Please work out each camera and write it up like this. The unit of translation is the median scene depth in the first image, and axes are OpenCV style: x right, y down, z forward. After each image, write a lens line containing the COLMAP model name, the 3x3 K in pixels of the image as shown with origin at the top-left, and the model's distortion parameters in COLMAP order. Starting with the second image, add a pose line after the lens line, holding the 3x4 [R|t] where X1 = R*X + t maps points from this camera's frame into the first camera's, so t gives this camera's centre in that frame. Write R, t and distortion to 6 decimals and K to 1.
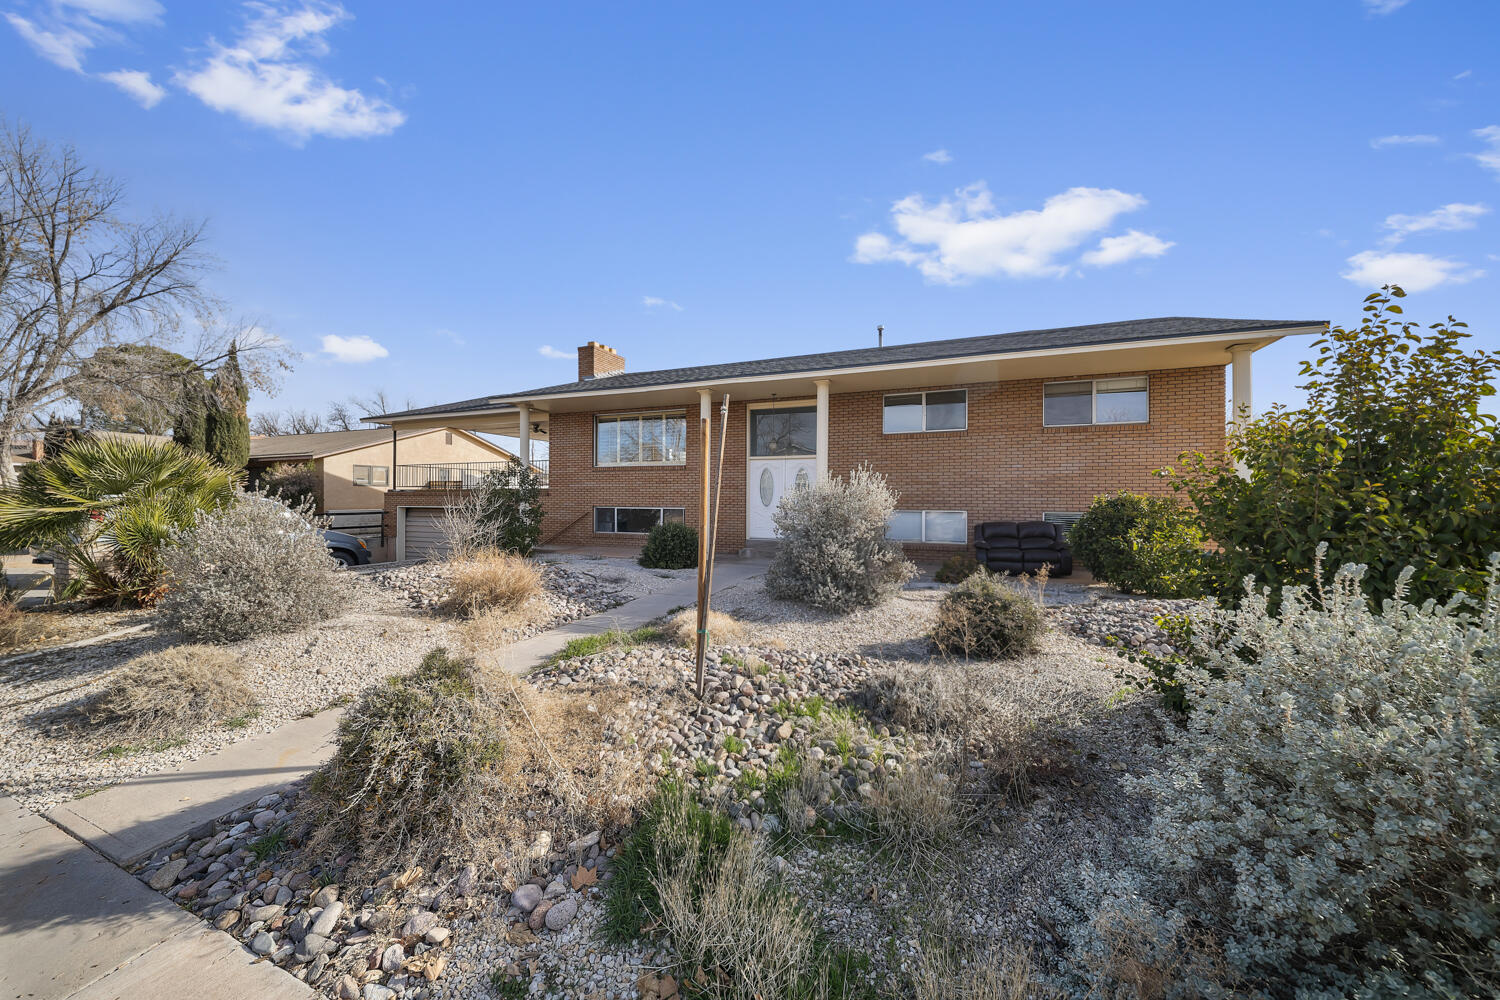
lens RADIAL K [[526.3, 0, 749.1], [0, 526.3, 496.5], [0, 0, 1]] dist [0.005048, -0.000884]
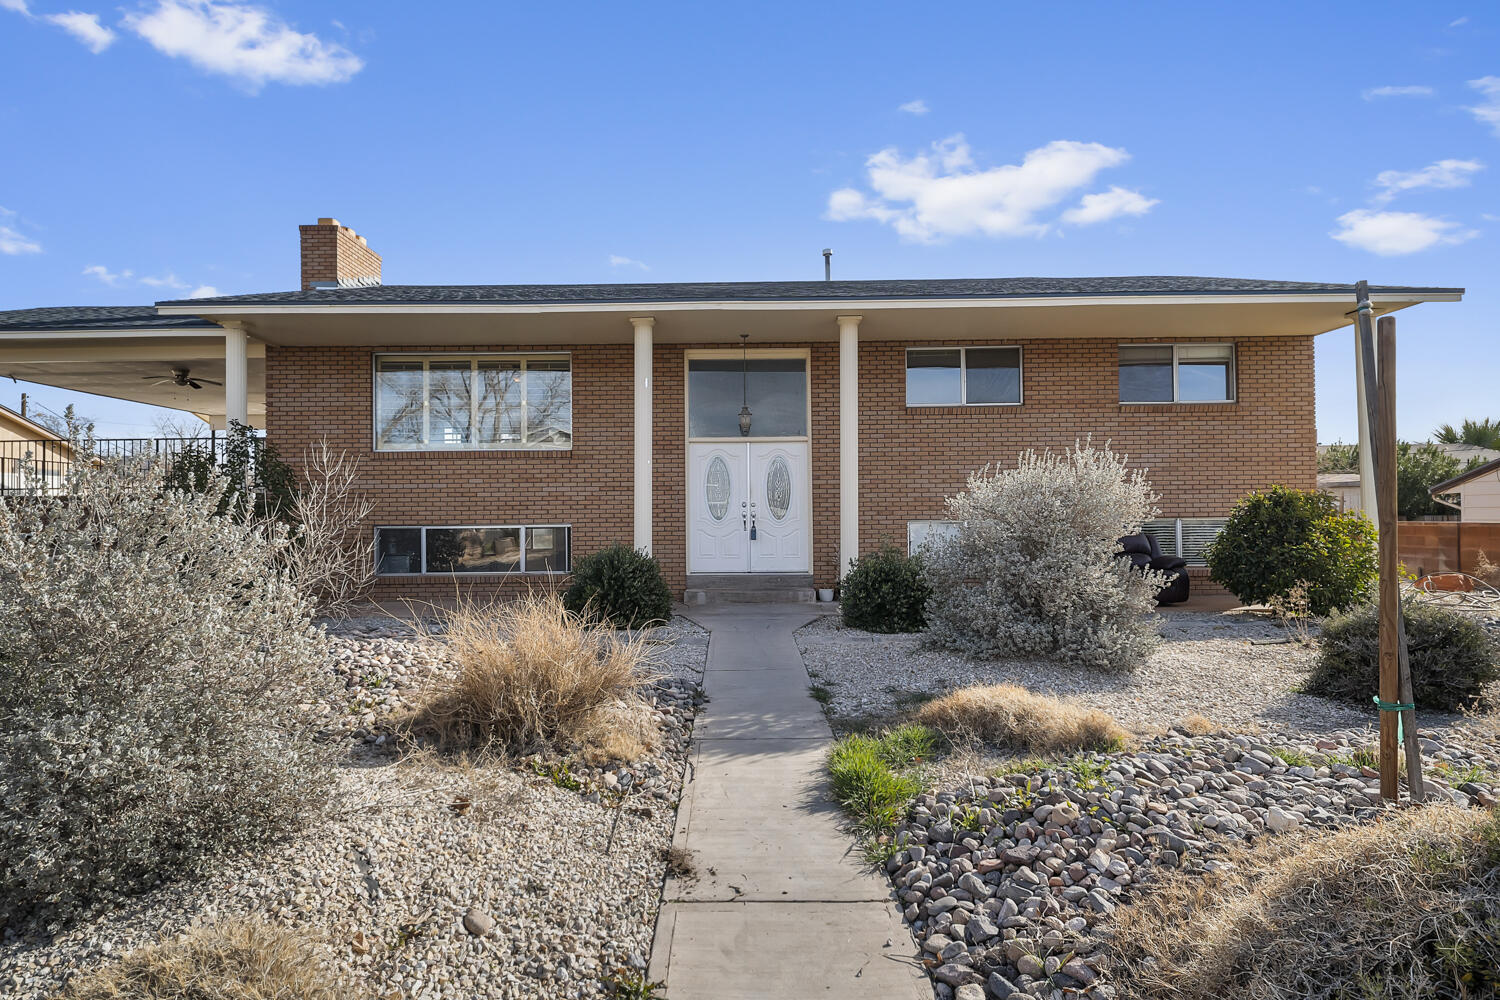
lens RADIAL K [[797.7, 0, 750.3], [0, 797.7, 502.3], [0, 0, 1]] dist [0.016675, -0.001661]
pose [[0.927448, -0.006354, 0.373898, -0.304597], [0.011922, 0.999850, -0.012582, 0.012143], [-0.373762, 0.016127, 0.927384, 0.138791]]
